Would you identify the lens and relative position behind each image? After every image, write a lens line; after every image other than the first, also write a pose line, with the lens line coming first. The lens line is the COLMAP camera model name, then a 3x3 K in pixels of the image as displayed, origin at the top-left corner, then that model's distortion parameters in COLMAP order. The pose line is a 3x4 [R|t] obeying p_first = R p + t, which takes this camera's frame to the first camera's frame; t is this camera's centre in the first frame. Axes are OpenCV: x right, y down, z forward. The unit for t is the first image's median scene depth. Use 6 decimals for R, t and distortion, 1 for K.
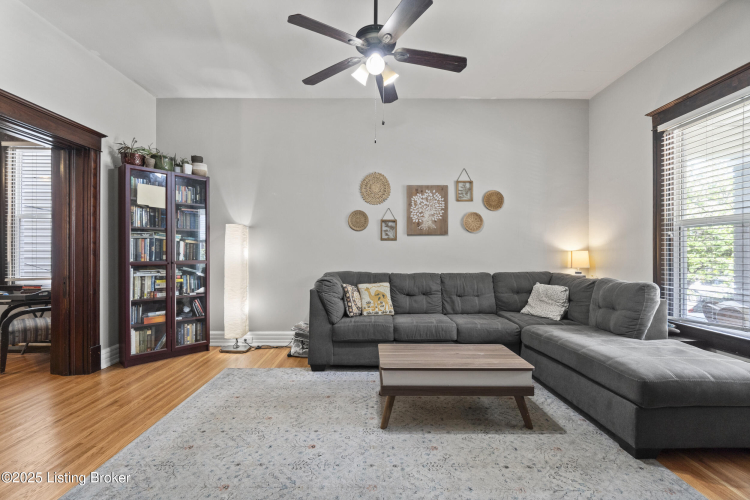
lens RADIAL K [[326.5, 0, 372.0], [0, 326.5, 252.4], [0, 0, 1]] dist [-0.004362, -0.000017]
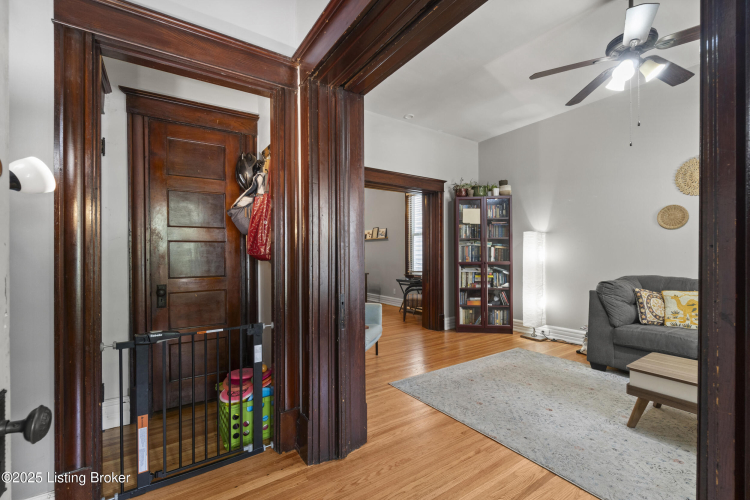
lens RADIAL K [[326.5, 0, 376.4], [0, 326.5, 251.1], [0, 0, 1]] dist [-0.004362, -0.000017]
pose [[0.557491, -0.015949, -0.830030, 0.281304], [0.006875, 0.999870, -0.014594, -0.001675], [0.830155, 0.002430, 0.557528, -0.145962]]
